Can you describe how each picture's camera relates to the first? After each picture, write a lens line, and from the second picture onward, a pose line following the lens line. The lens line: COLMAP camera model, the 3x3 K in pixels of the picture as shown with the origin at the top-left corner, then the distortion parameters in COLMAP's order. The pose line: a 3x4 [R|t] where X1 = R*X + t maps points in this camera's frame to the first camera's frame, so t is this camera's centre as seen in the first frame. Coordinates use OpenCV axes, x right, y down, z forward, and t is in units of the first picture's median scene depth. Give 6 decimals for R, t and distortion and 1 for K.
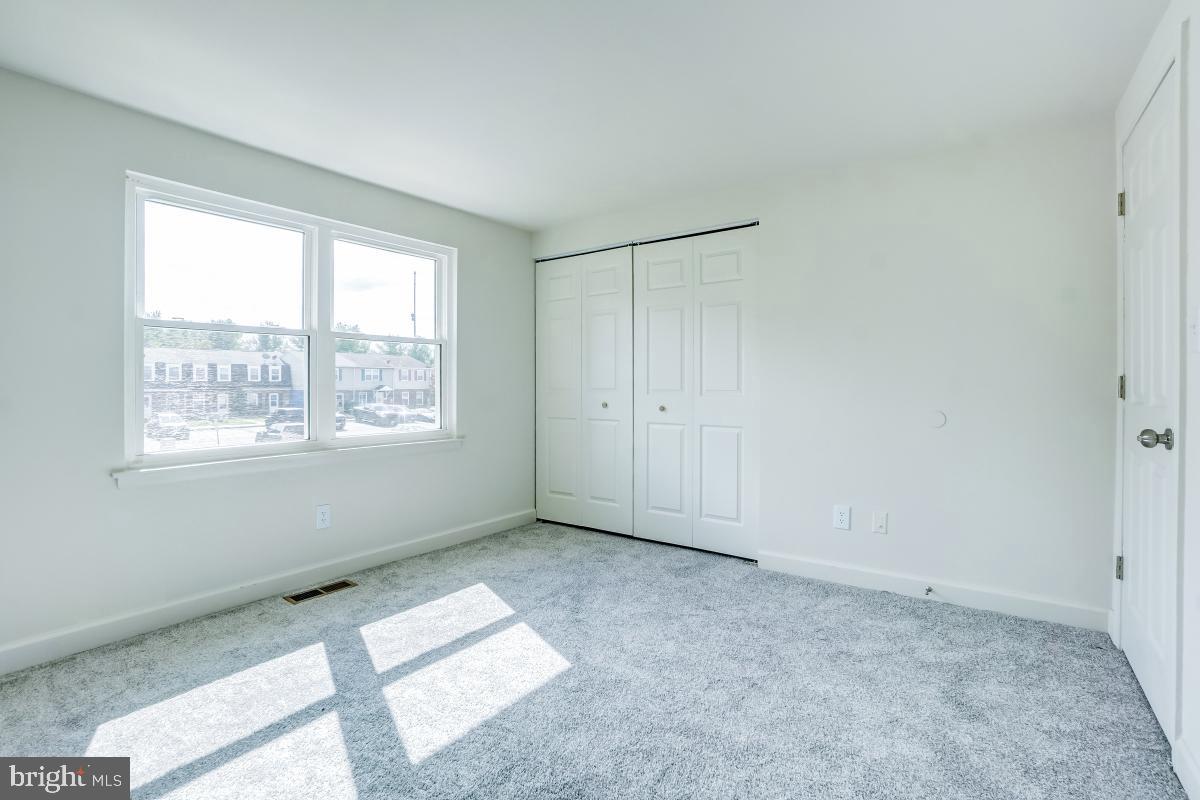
lens RADIAL K [[545.4, 0, 603.3], [0, 545.4, 398.4], [0, 0, 1]] dist [-0.060221, 0.029367]
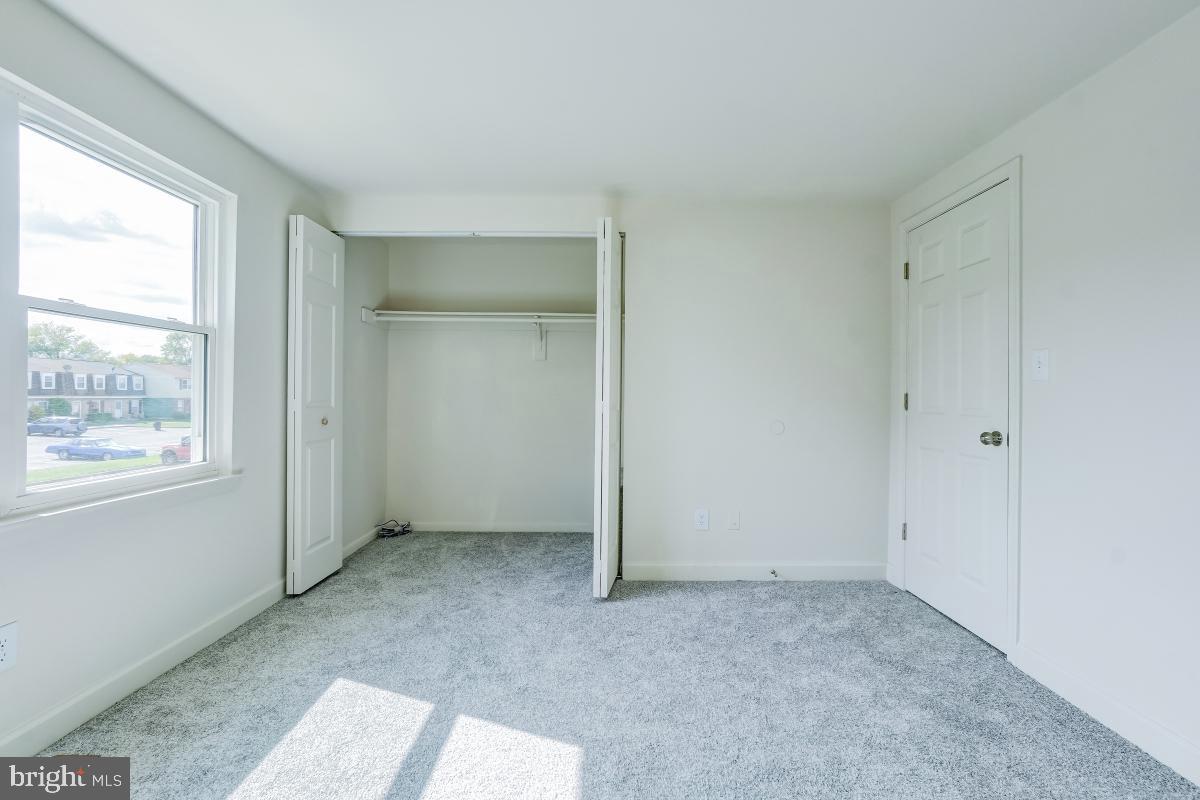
lens RADIAL K [[529.7, 0, 600.0], [0, 529.7, 400.0], [0, 0, 1]] dist [-0.001672, 0.000679]
pose [[0.810333, 0.003083, 0.585961, -0.387888], [0.005716, 0.999897, -0.013167, -0.010335], [-0.585941, 0.014019, 0.810232, 0.261947]]
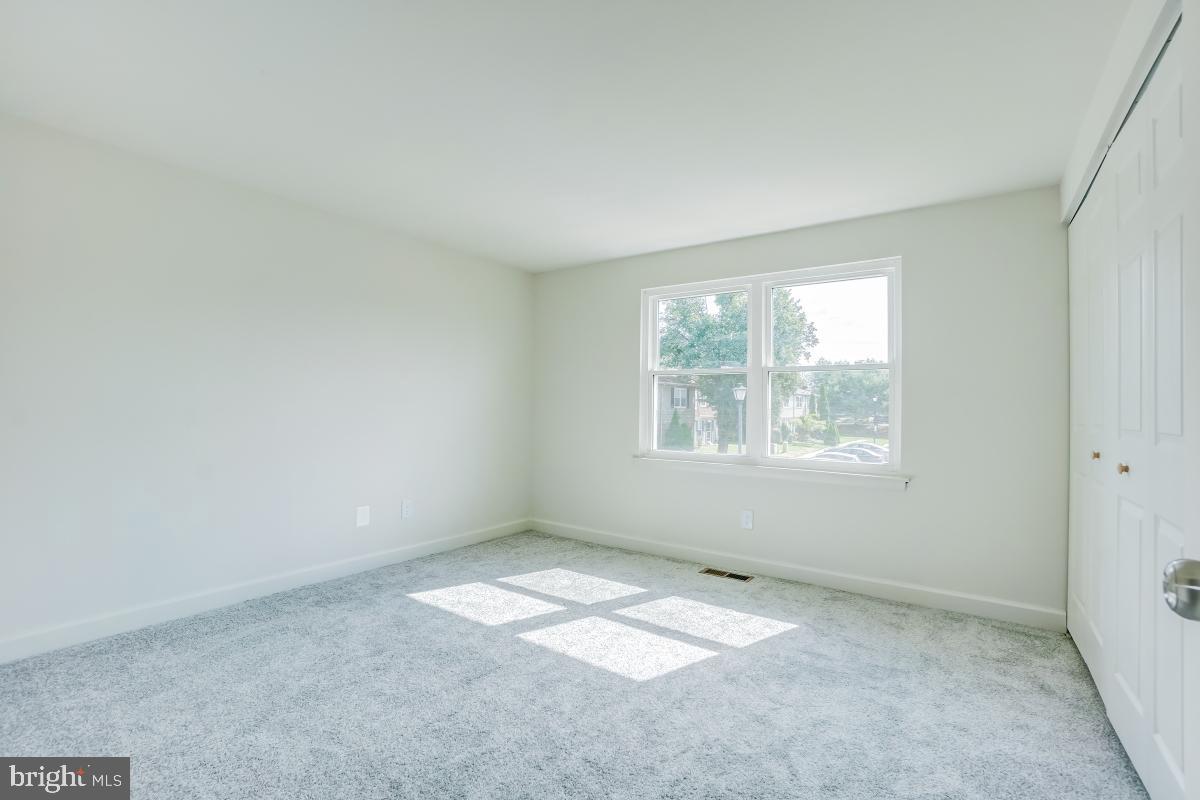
lens RADIAL K [[545.4, 0, 603.3], [0, 545.4, 398.4], [0, 0, 1]] dist [-0.060221, 0.029367]
pose [[0.008230, -0.010726, -0.999909, 0.778412], [-0.036662, 0.999267, -0.011021, -0.032269], [0.999294, 0.036749, 0.007831, 0.706315]]
